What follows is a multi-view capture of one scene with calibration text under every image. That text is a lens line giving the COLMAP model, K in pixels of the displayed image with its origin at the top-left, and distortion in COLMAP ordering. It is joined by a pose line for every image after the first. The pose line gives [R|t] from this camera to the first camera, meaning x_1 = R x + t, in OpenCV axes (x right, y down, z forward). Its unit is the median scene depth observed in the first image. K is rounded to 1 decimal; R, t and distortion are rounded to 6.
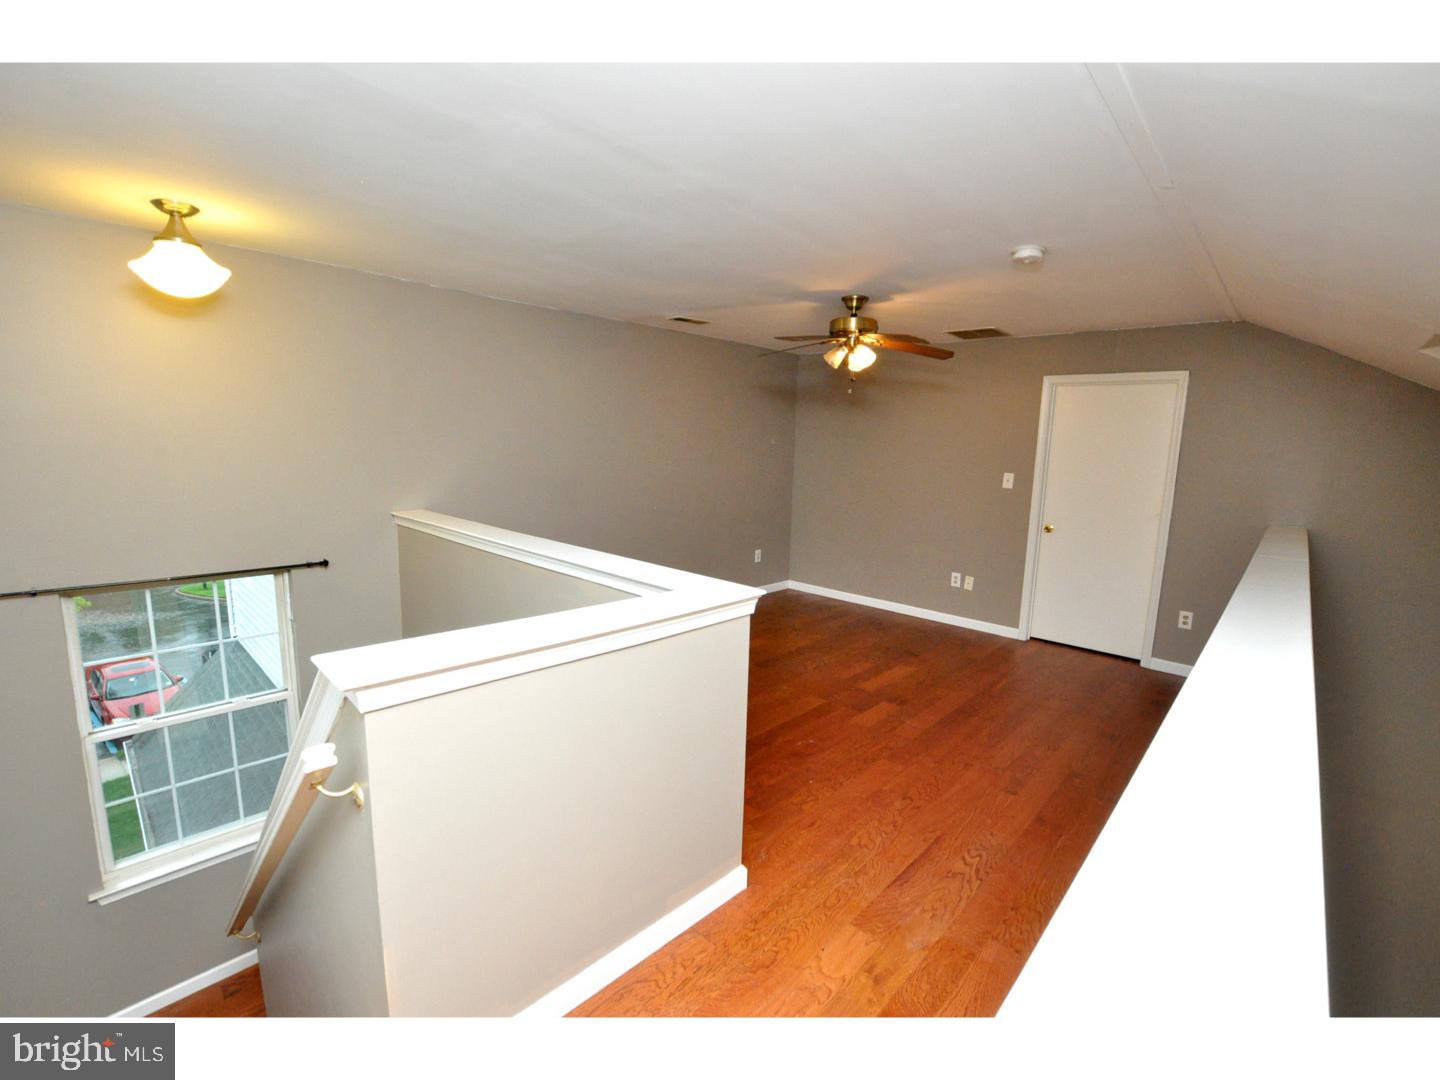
lens RADIAL K [[626.7, 0, 716.1], [0, 626.7, 544.0], [0, 0, 1]] dist [-0.037005, 0.000203]
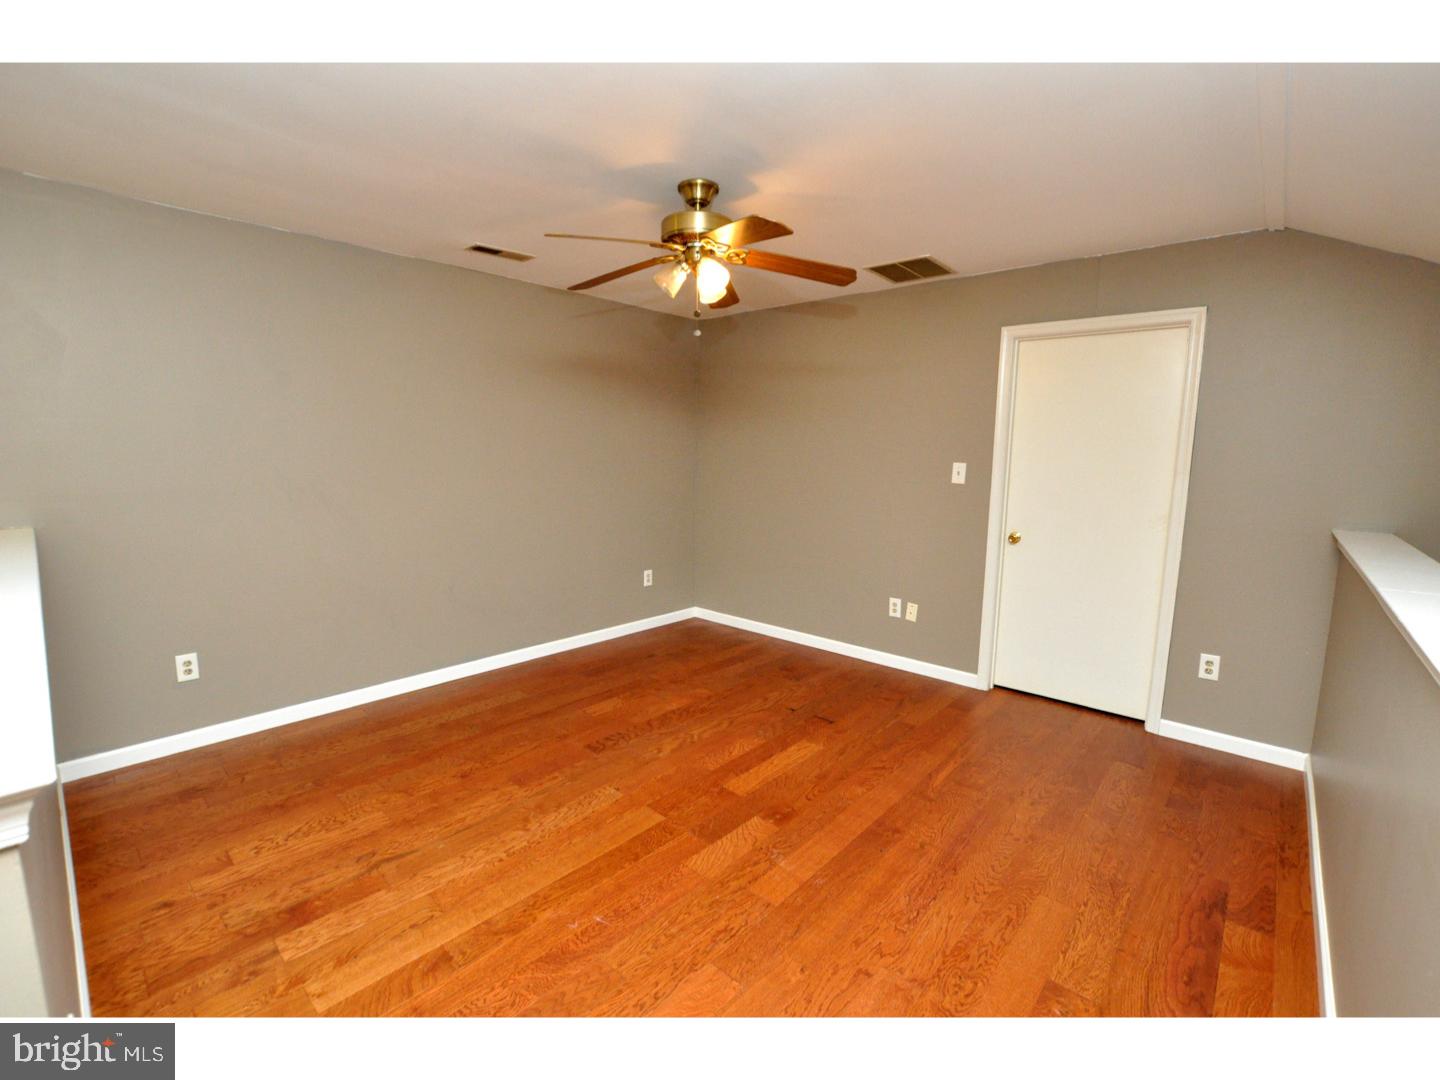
lens RADIAL K [[632.2, 0, 723.8], [0, 632.2, 541.7], [0, 0, 1]] dist [-0.035850, 0.005523]
pose [[0.999089, -0.015127, 0.039914, 0.182228], [0.015941, 0.999670, -0.020152, -0.011619], [-0.039596, 0.020770, 0.999000, 0.304400]]
